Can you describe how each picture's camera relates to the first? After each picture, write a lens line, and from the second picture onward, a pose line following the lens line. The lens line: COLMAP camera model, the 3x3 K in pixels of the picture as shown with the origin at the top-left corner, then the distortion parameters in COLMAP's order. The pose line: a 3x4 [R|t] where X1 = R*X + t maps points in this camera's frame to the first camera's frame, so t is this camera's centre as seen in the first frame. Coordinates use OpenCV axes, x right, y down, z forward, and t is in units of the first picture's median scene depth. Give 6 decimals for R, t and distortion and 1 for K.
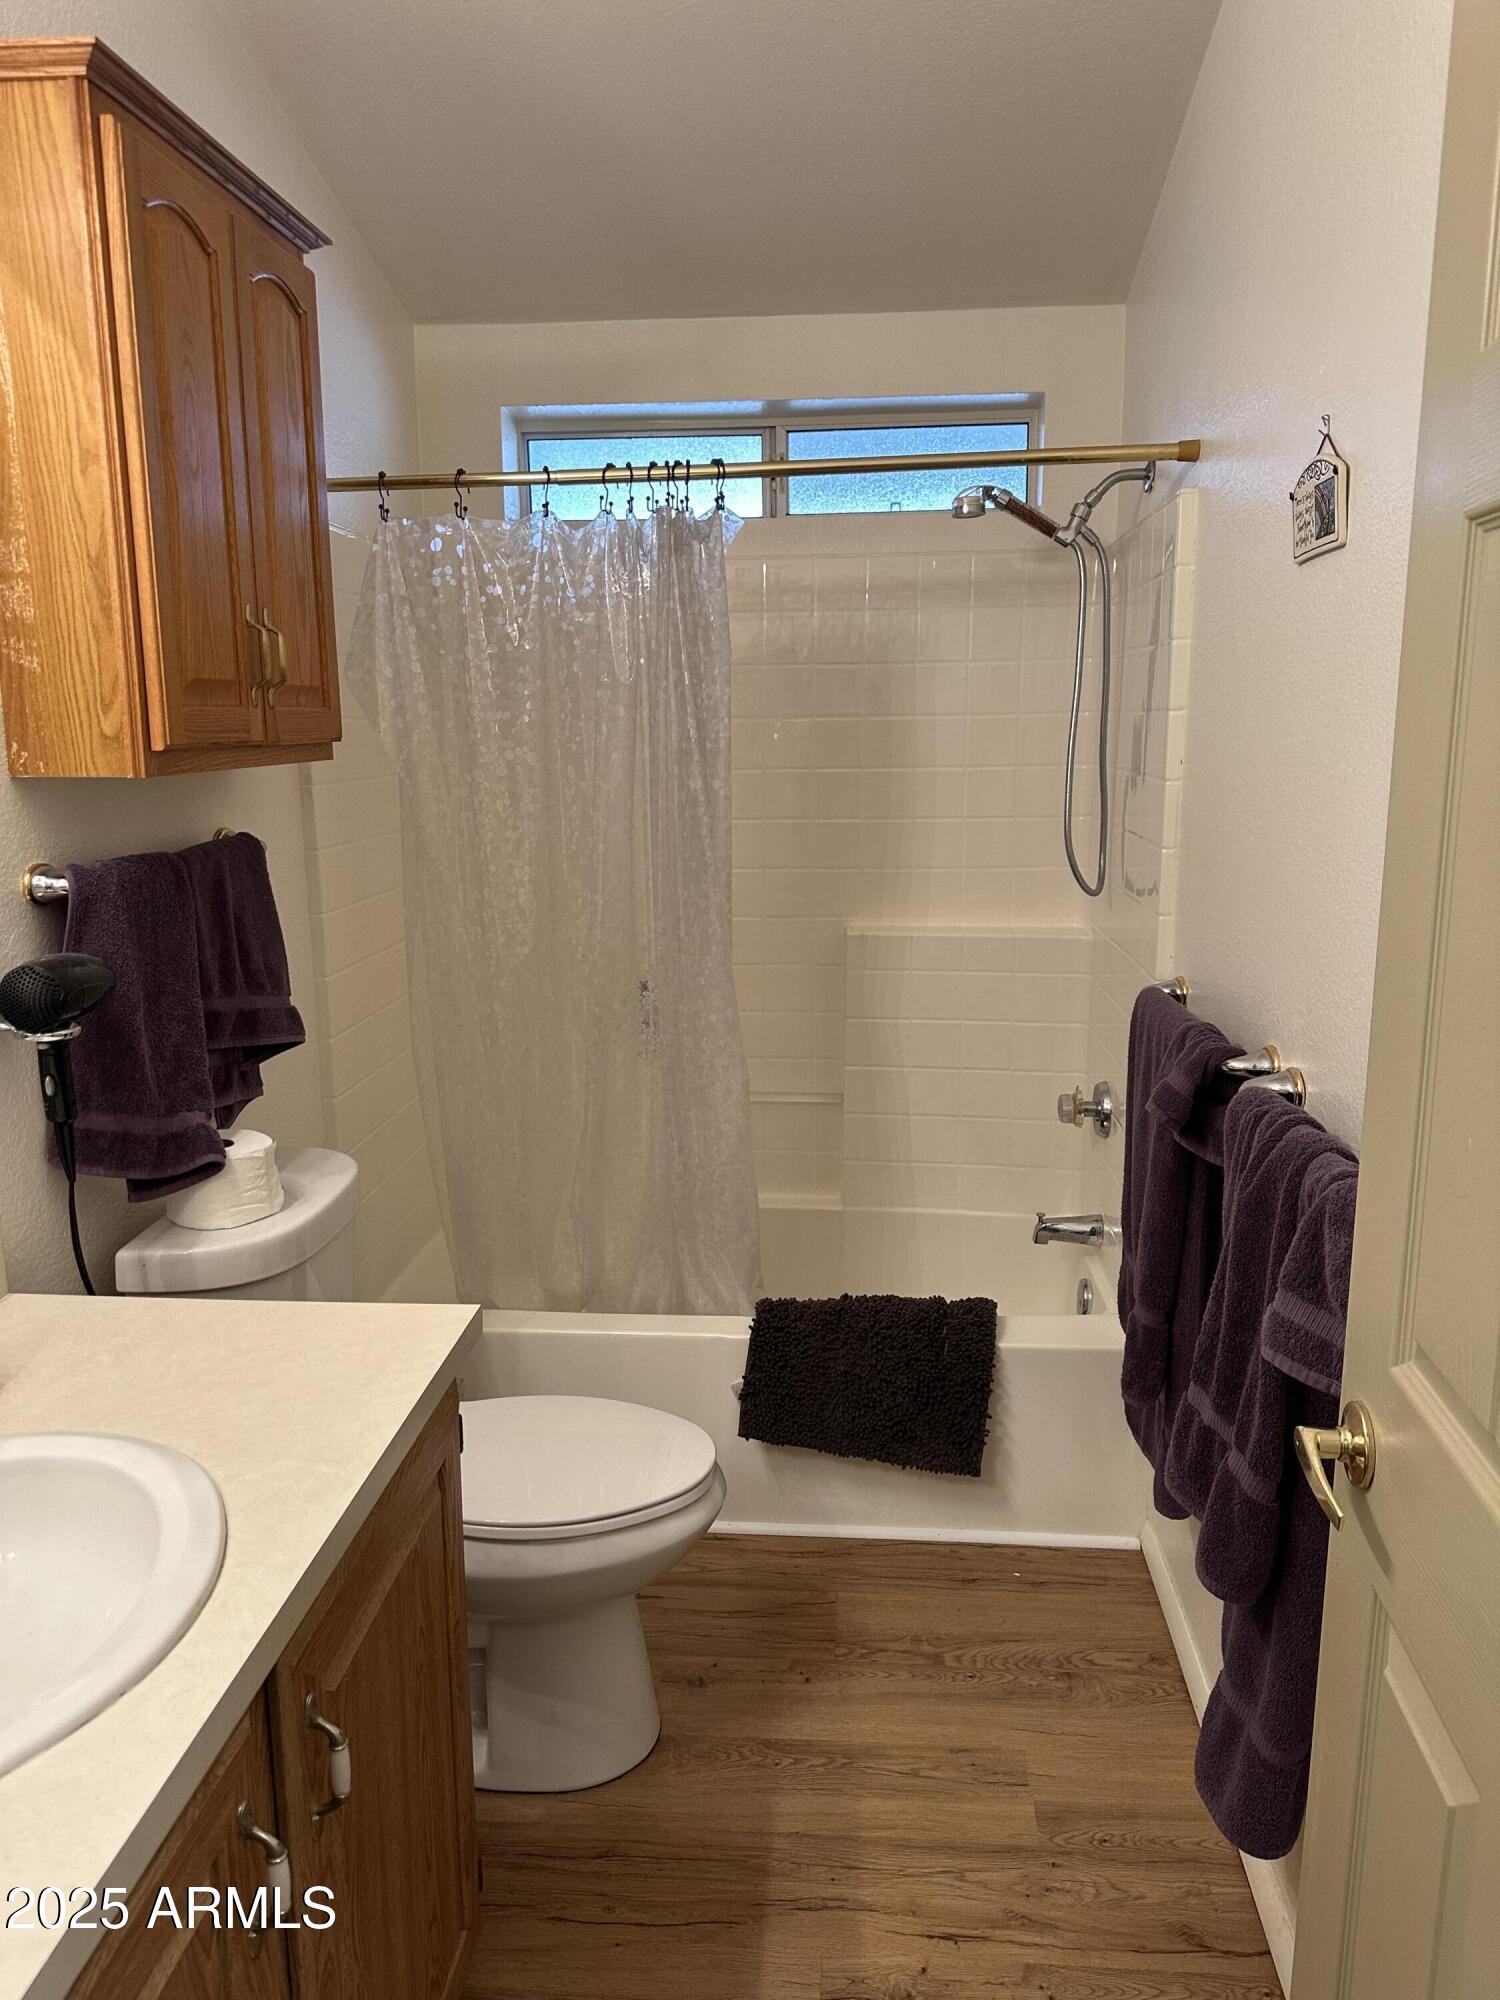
lens RADIAL K [[1408.0, 0, 753.7], [0, 1408.0, 994.6], [0, 0, 1]] dist [-0.001140, -0.005338]
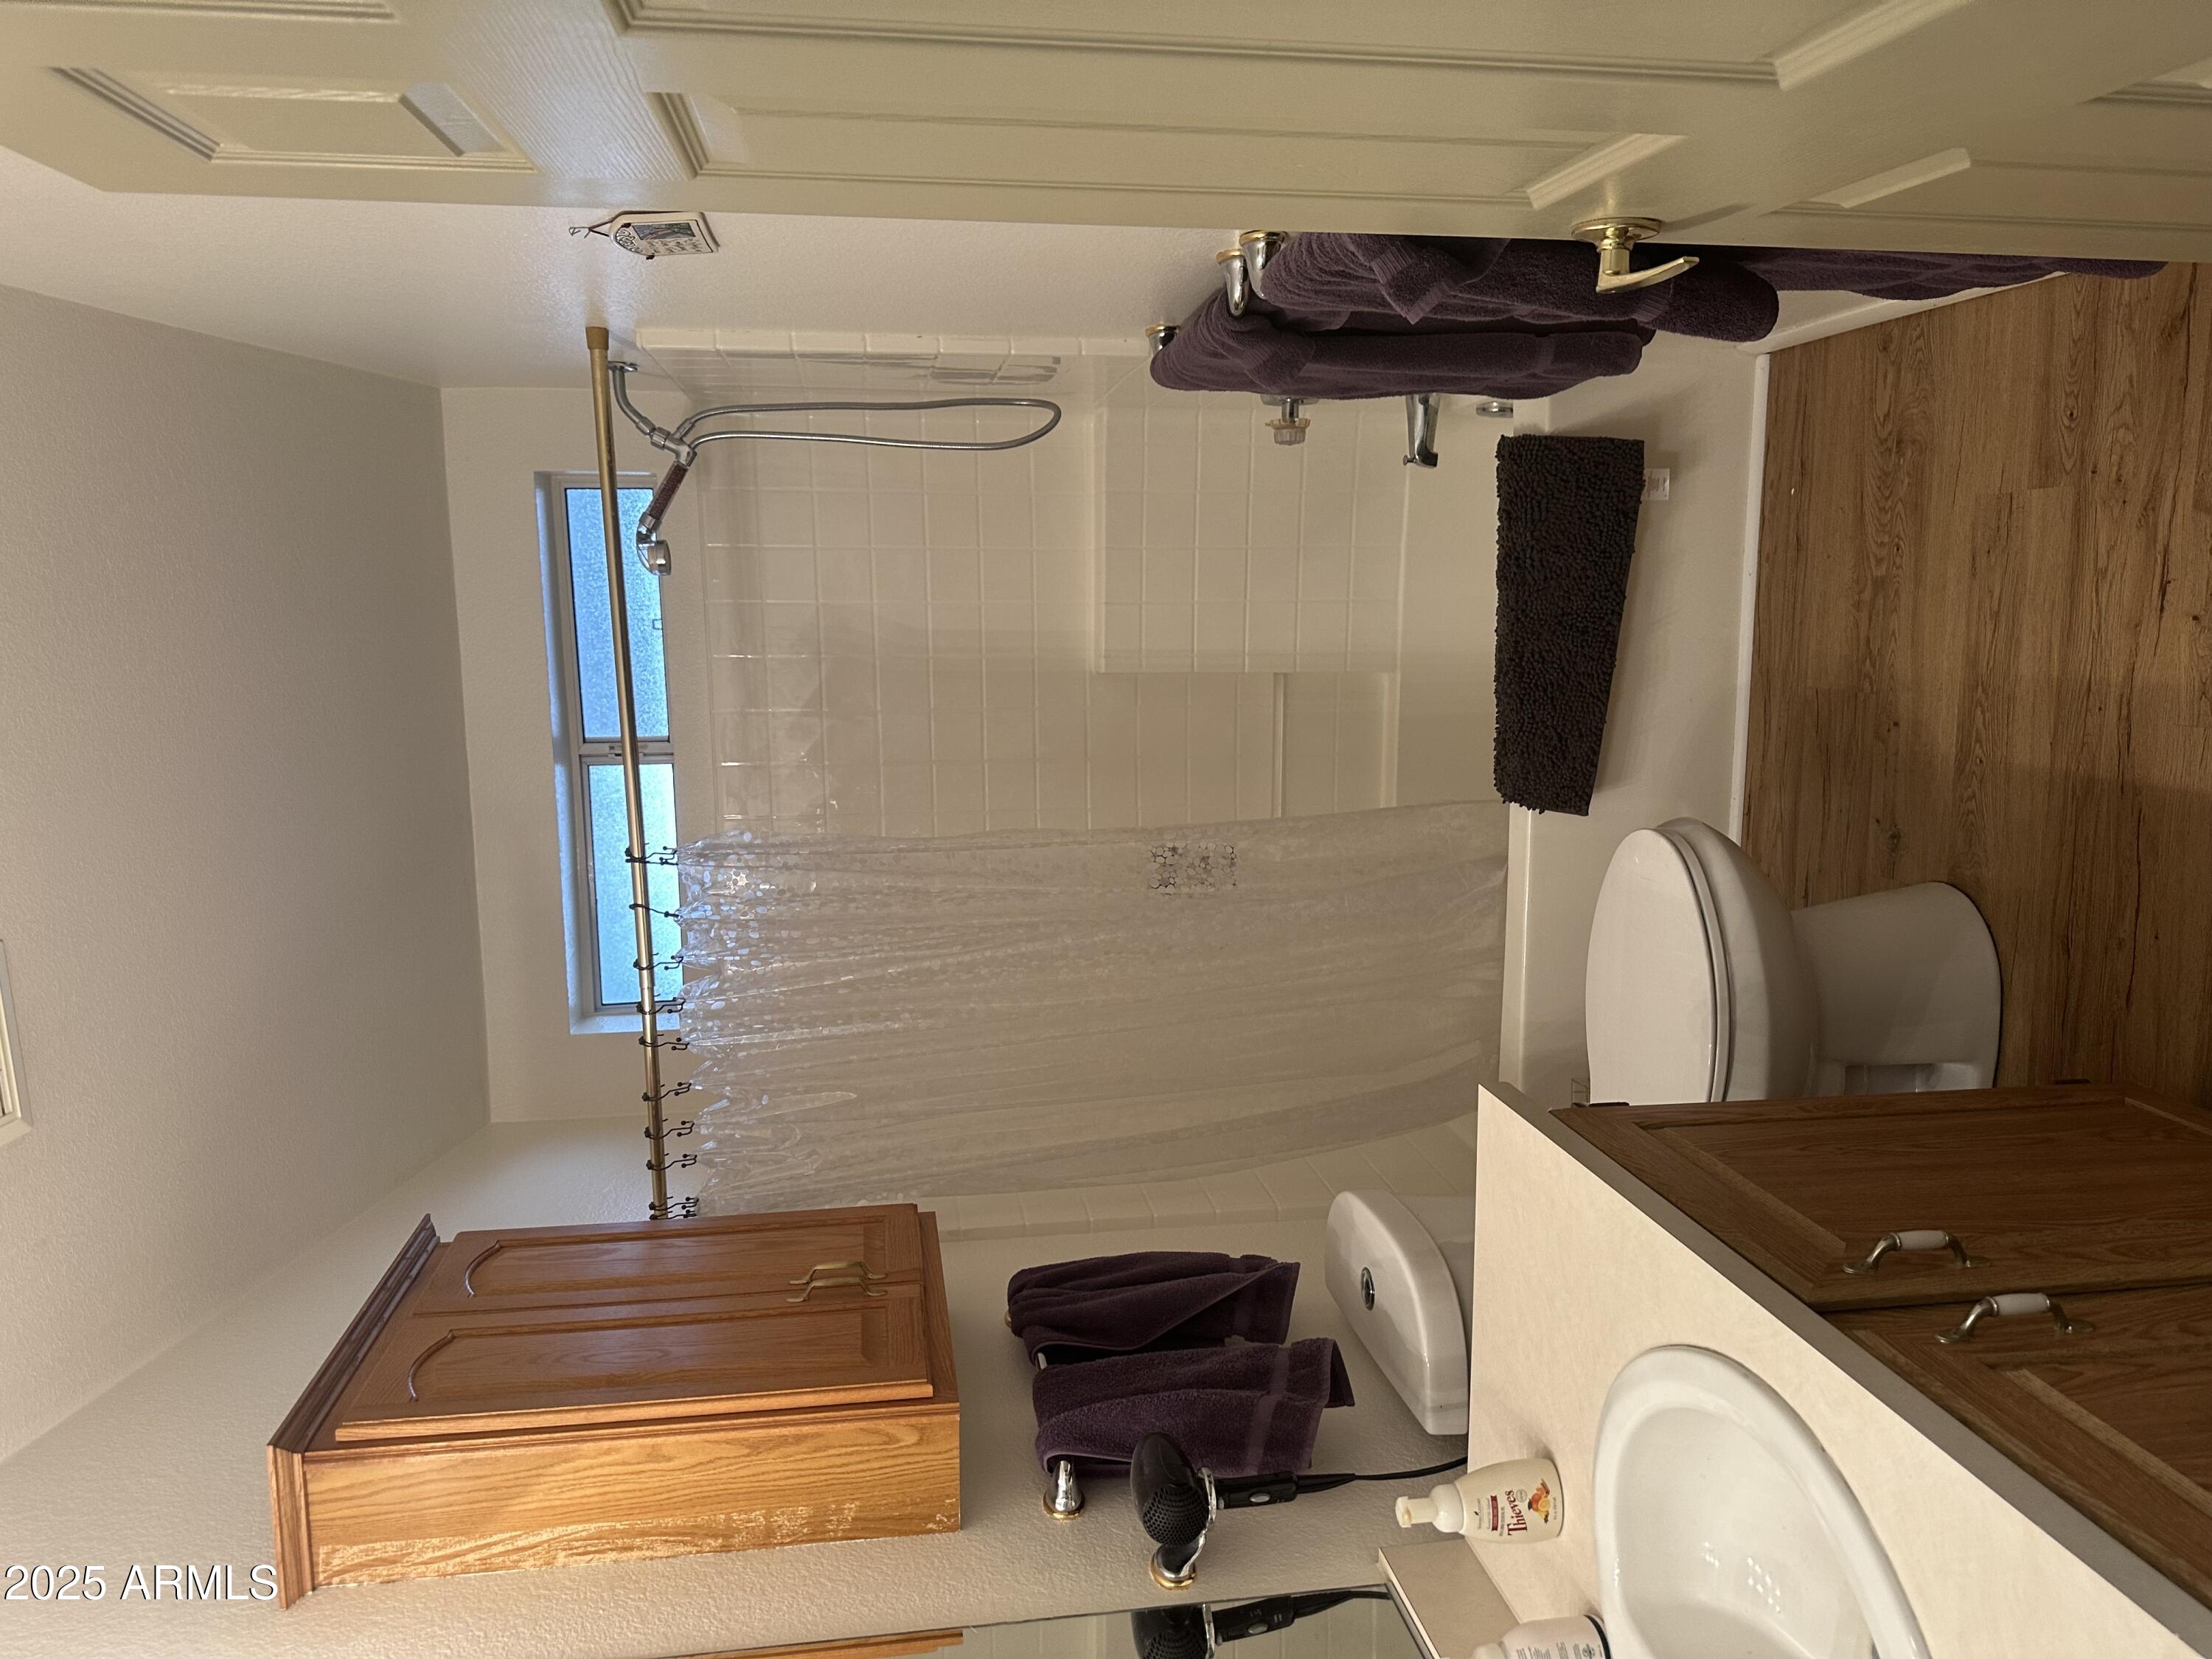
lens RADIAL K [[1579.3, 0, 1103.1], [0, 1579.3, 834.2], [0, 0, 1]] dist [-0.003899, -0.007680]
pose [[-0.010108, -0.996846, -0.078714, 0.065926], [0.998909, -0.006478, -0.046237, 0.006272], [0.045582, -0.079096, 0.995824, -0.100604]]
